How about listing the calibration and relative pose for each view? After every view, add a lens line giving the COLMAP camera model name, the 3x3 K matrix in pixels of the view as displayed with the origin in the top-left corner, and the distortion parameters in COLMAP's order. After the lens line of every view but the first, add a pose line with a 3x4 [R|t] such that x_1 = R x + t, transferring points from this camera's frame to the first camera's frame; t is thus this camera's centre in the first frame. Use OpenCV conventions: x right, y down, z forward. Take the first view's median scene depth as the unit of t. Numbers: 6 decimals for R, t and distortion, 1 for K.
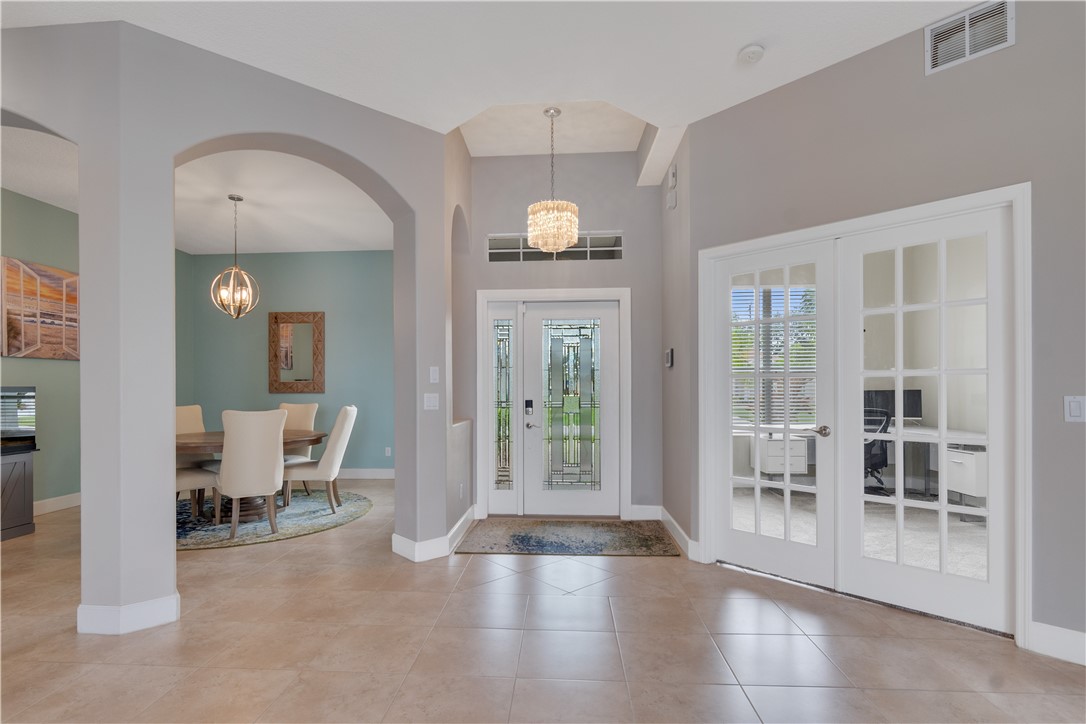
lens RADIAL K [[546.2, 0, 525.4], [0, 546.2, 384.1], [0, 0, 1]] dist [-0.003735, -0.001338]
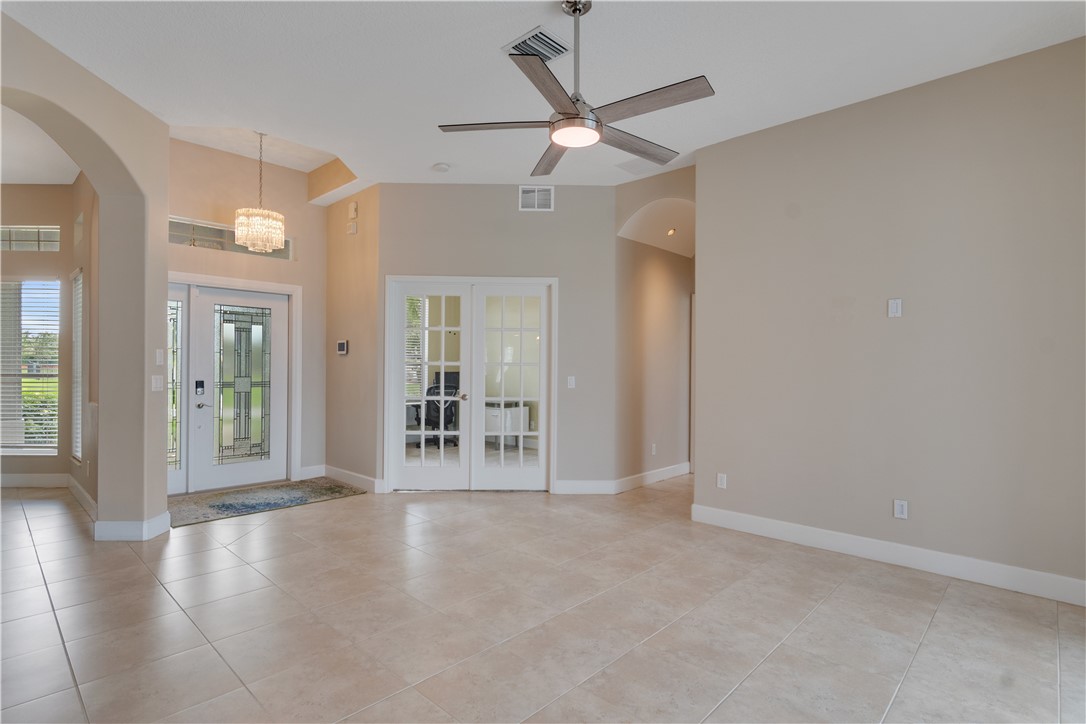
lens RADIAL K [[546.2, 0, 541.4], [0, 546.2, 367.7], [0, 0, 1]] dist [-0.003735, -0.001338]
pose [[0.634176, 0.010529, 0.773117, -0.402778], [-0.017213, 0.999852, 0.000503, -0.007773], [-0.772997, -0.013627, 0.634264, -0.168073]]
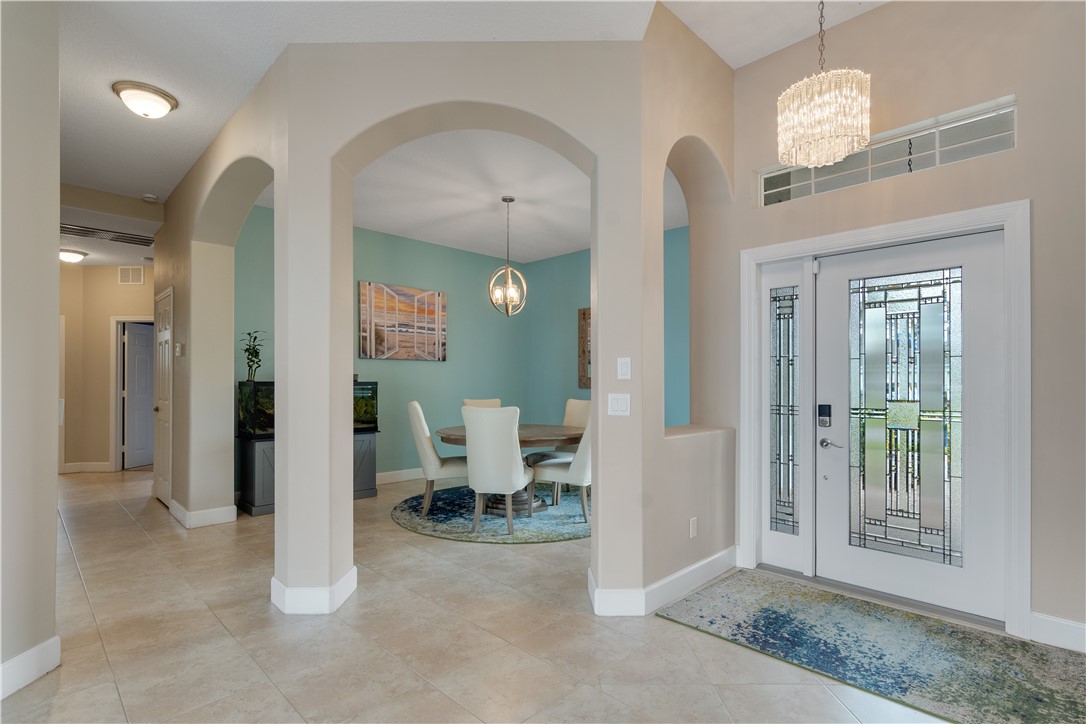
lens RADIAL K [[525.7, 0, 532.6], [0, 525.7, 377.3], [0, 0, 1]] dist [-0.002984, 0.001627]
pose [[0.745956, -0.001565, -0.665993, 0.173751], [0.000590, 0.999998, -0.001690, -0.003121], [0.665995, 0.000867, 0.745956, 0.304003]]
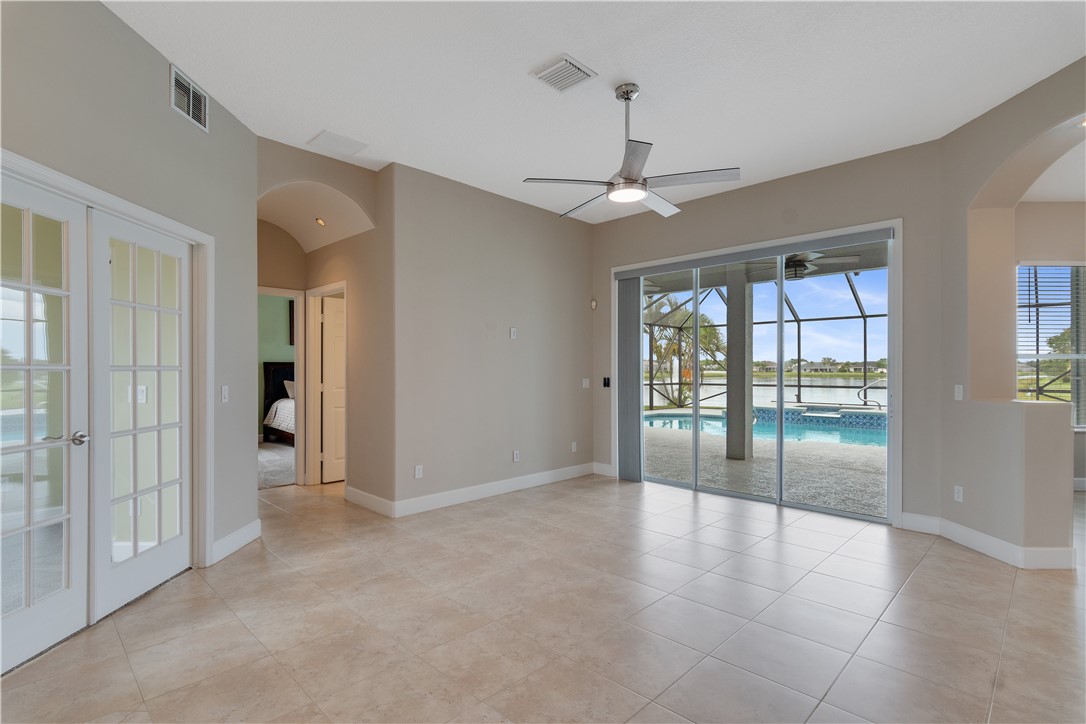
lens RADIAL K [[505.3, 0, 551.4], [0, 505.3, 365.7], [0, 0, 1]] dist [0.001419, 0.000137]
pose [[-0.760970, 0.013286, 0.648651, -0.312469], [0.001914, 0.999832, -0.018234, -0.004438], [-0.648784, -0.012635, -0.760868, 0.735712]]
